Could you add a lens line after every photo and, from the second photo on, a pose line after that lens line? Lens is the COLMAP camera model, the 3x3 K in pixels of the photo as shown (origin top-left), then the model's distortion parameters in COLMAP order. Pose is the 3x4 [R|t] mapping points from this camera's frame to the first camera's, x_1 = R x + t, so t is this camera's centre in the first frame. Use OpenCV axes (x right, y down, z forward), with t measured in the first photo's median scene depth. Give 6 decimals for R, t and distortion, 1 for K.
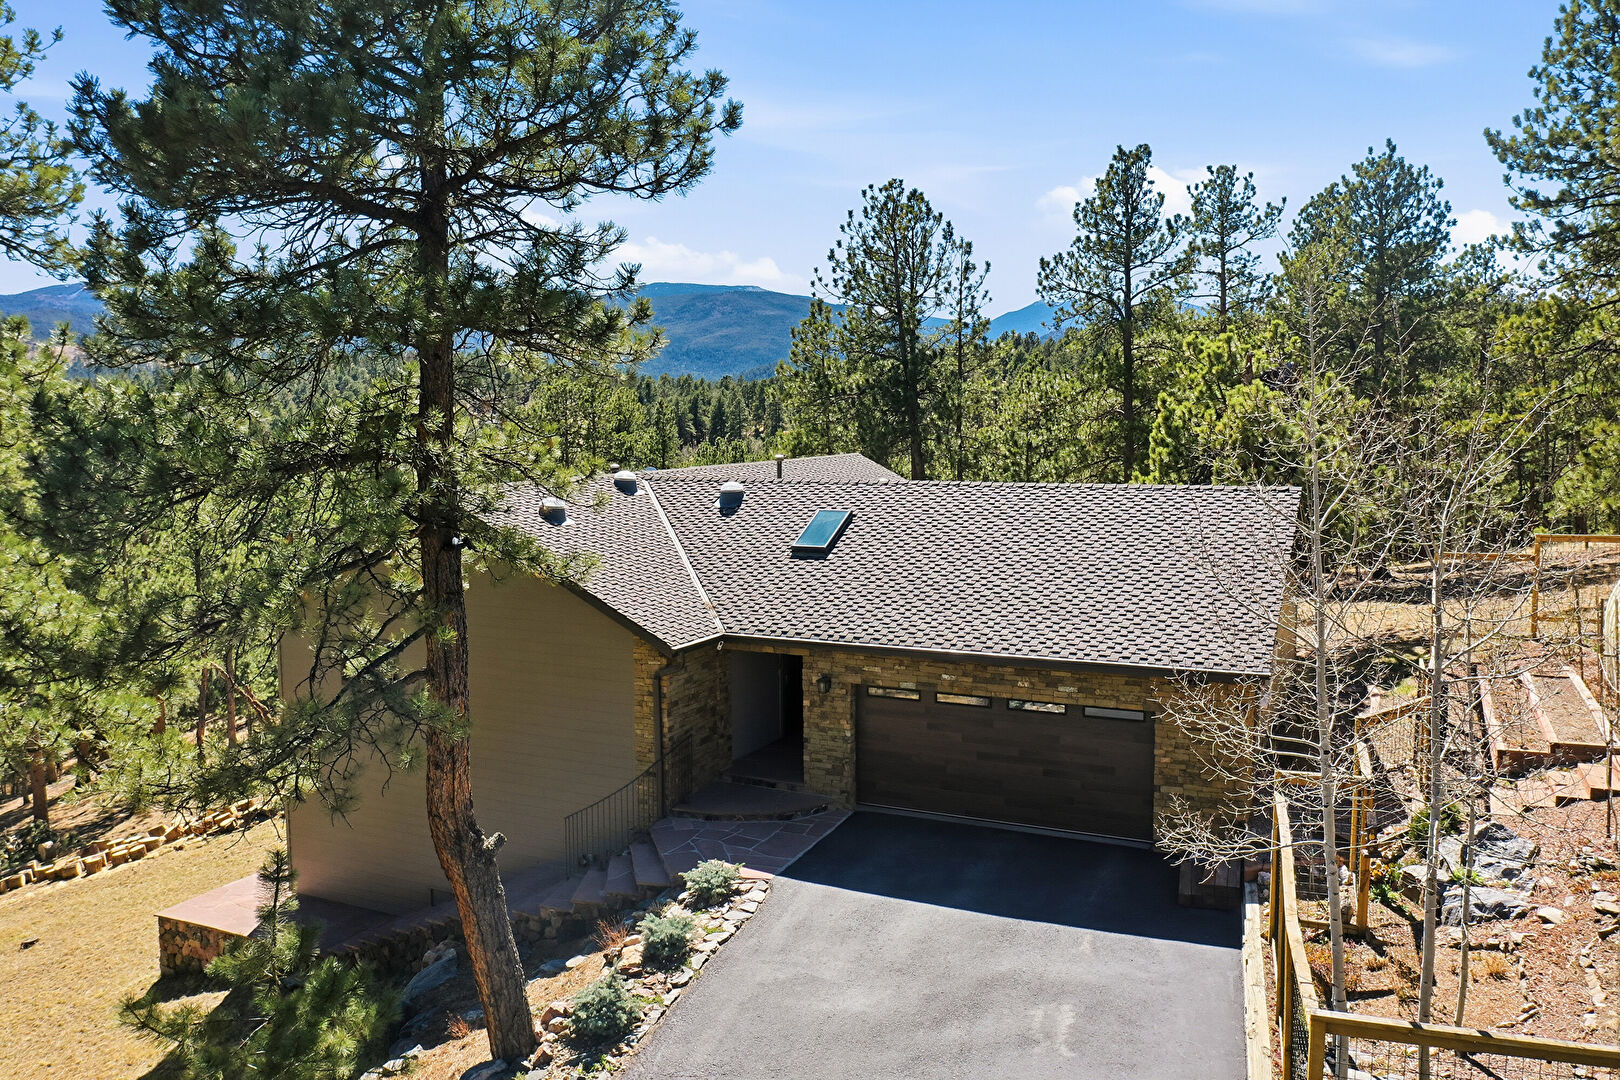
lens RADIAL K [[1276.6, 0, 810.8], [0, 1276.6, 534.1], [0, 0, 1]] dist [-0.014480, -0.015530]
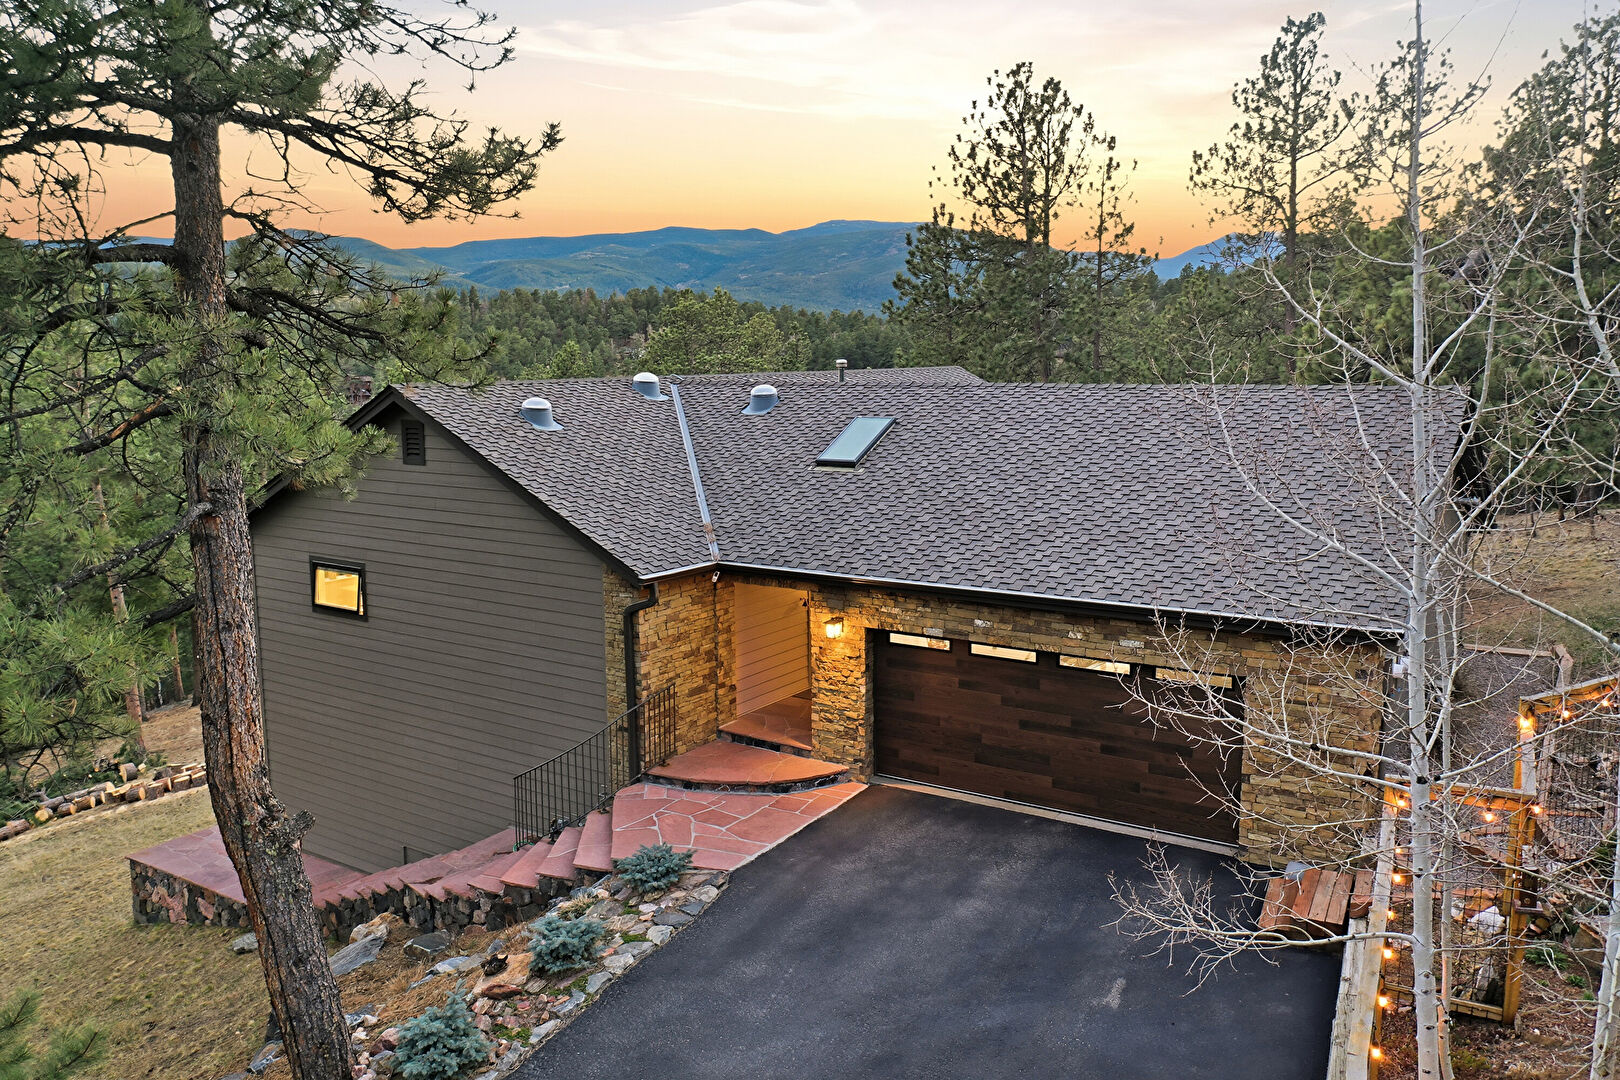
lens RADIAL K [[1276.6, 0, 804.3], [0, 1276.6, 533.9], [0, 0, 1]] dist [-0.014480, -0.015530]
pose [[0.990041, 0.019526, -0.139421, 0.102257], [-0.012879, 0.998744, 0.048417, 0.019637], [0.140191, -0.046139, 0.989049, 0.200622]]
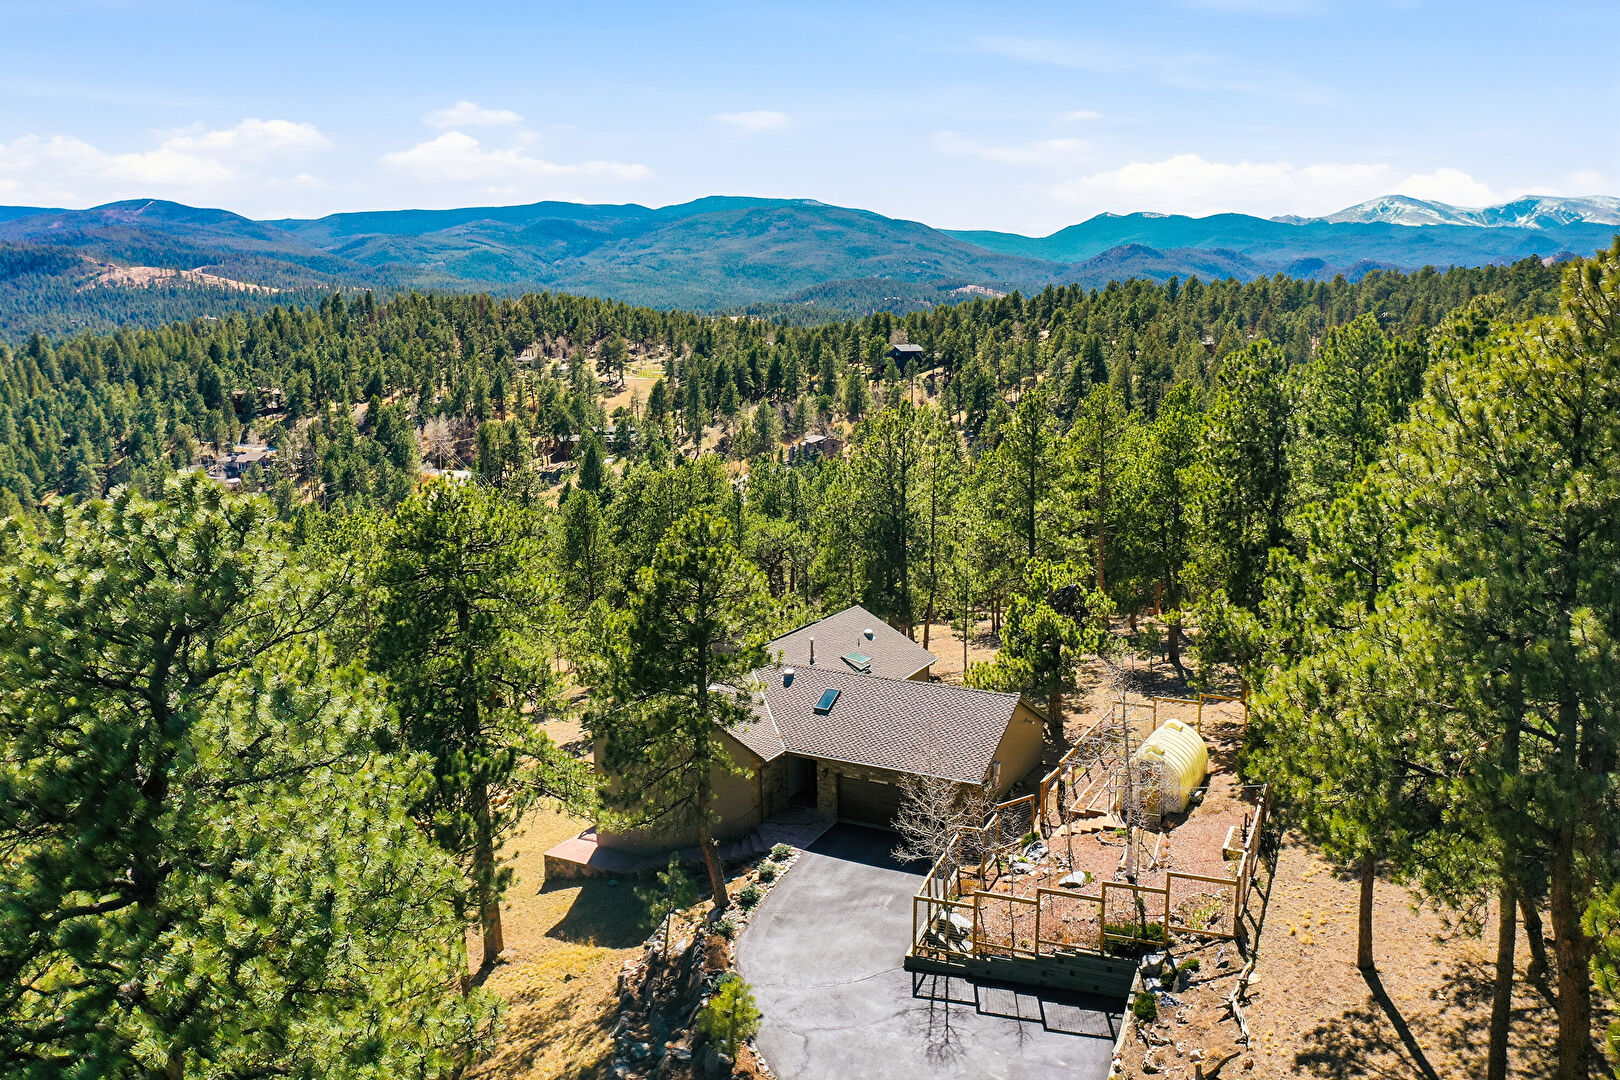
lens RADIAL K [[1276.6, 0, 803.0], [0, 1276.6, 536.9], [0, 0, 1]] dist [-0.014480, -0.015530]
pose [[0.998772, 0.009322, -0.048658, 0.085528], [-0.005973, 0.997632, 0.068522, -0.520050], [0.049182, -0.068147, 0.996462, -1.489428]]
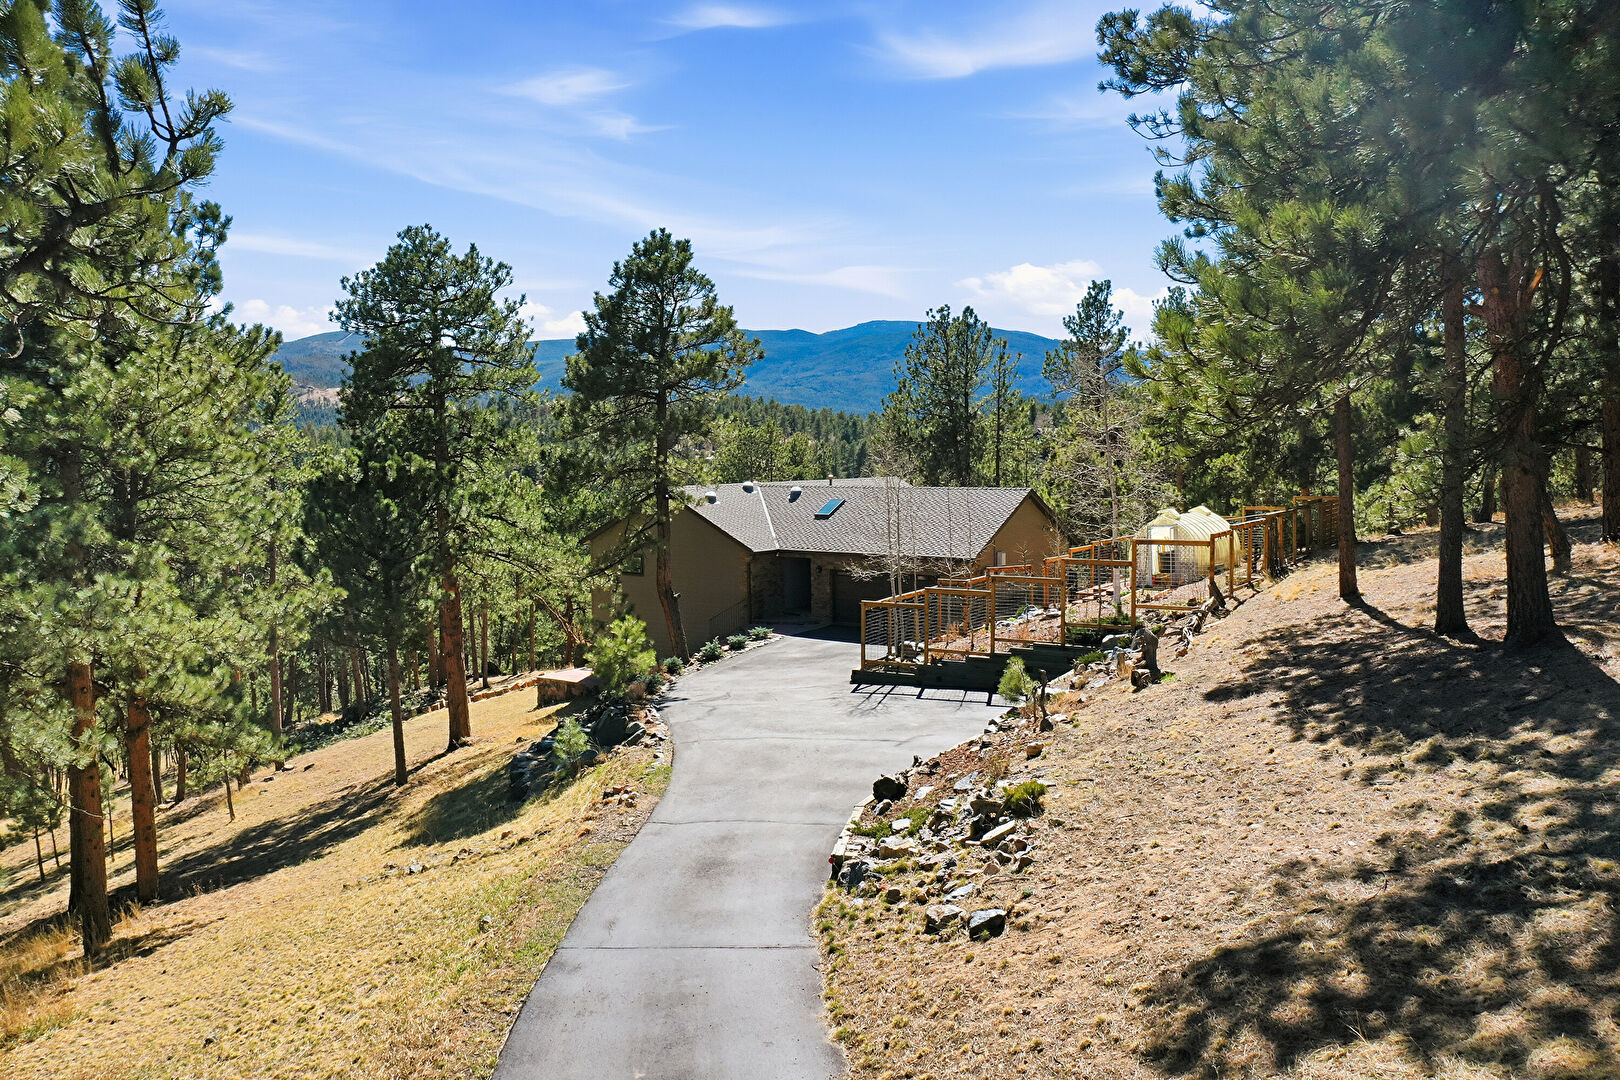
lens RADIAL K [[1276.6, 0, 800.2], [0, 1276.6, 546.1], [0, 0, 1]] dist [-0.014480, -0.015530]
pose [[0.984358, 0.013134, -0.175690, 0.388998], [-0.016492, 0.999708, -0.017664, 0.115325], [0.175406, 0.020285, 0.984287, -1.324523]]
